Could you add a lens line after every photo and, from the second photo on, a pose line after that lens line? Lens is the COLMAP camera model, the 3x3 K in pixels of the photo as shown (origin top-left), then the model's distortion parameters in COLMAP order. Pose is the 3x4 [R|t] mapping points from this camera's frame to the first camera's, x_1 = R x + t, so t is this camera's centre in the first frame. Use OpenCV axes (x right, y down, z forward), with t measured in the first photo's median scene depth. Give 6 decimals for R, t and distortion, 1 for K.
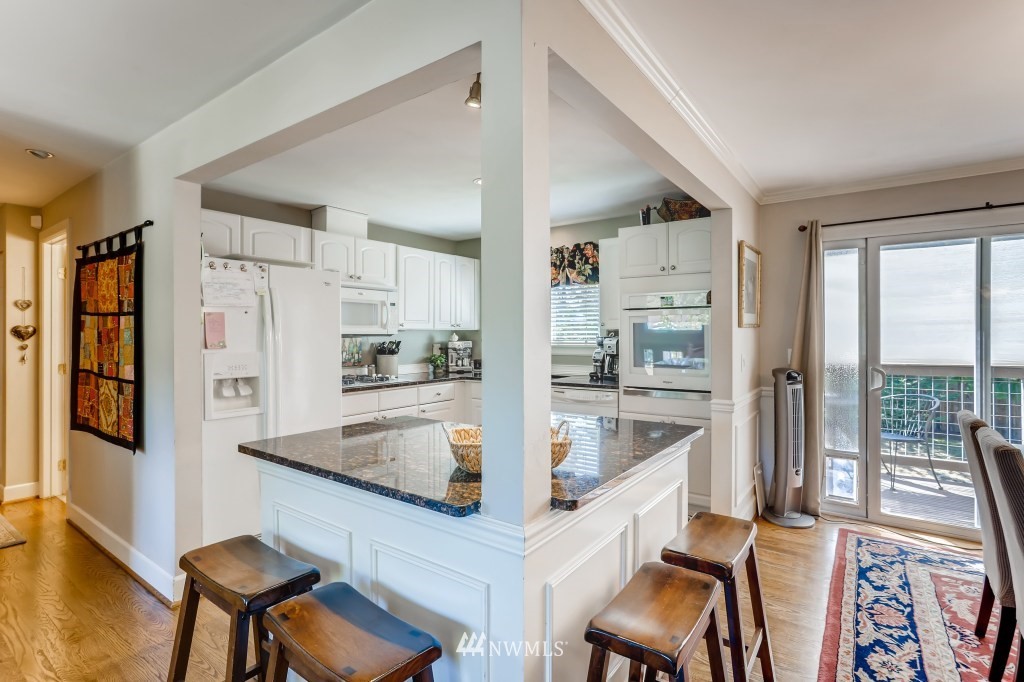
lens RADIAL K [[508.5, 0, 517.3], [0, 508.5, 331.5], [0, 0, 1]] dist [-0.016408, 0.003852]
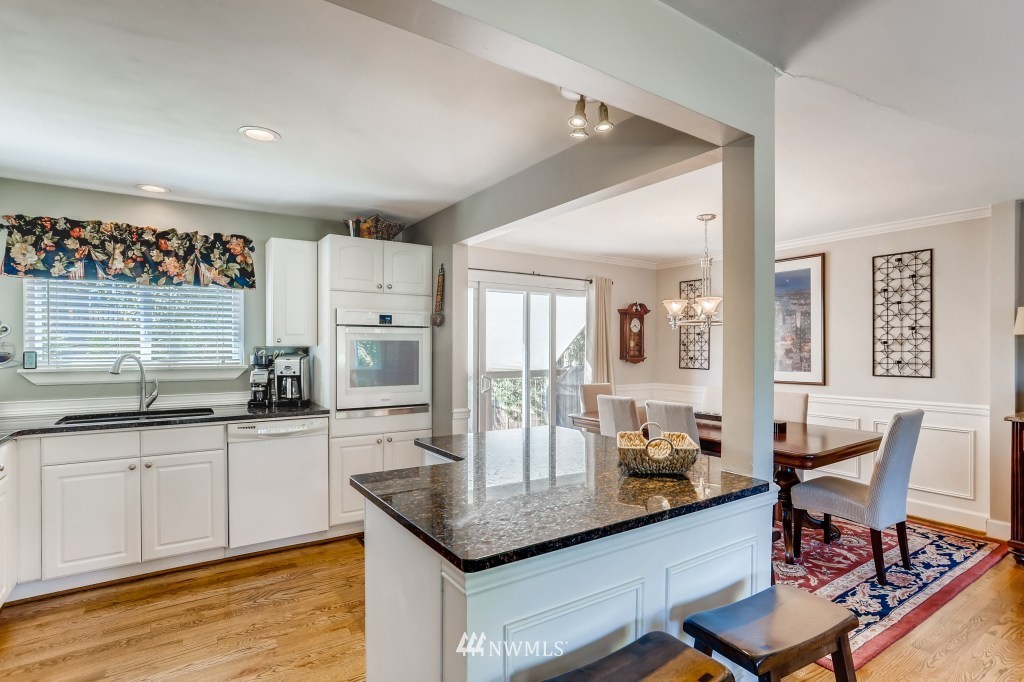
lens RADIAL K [[508.5, 0, 515.6], [0, 508.5, 347.5], [0, 0, 1]] dist [-0.016408, 0.003852]
pose [[0.353233, 0.003345, 0.935529, -0.456602], [-0.004685, 0.999987, -0.001807, -0.002361], [-0.935524, -0.003745, 0.353244, 0.330531]]
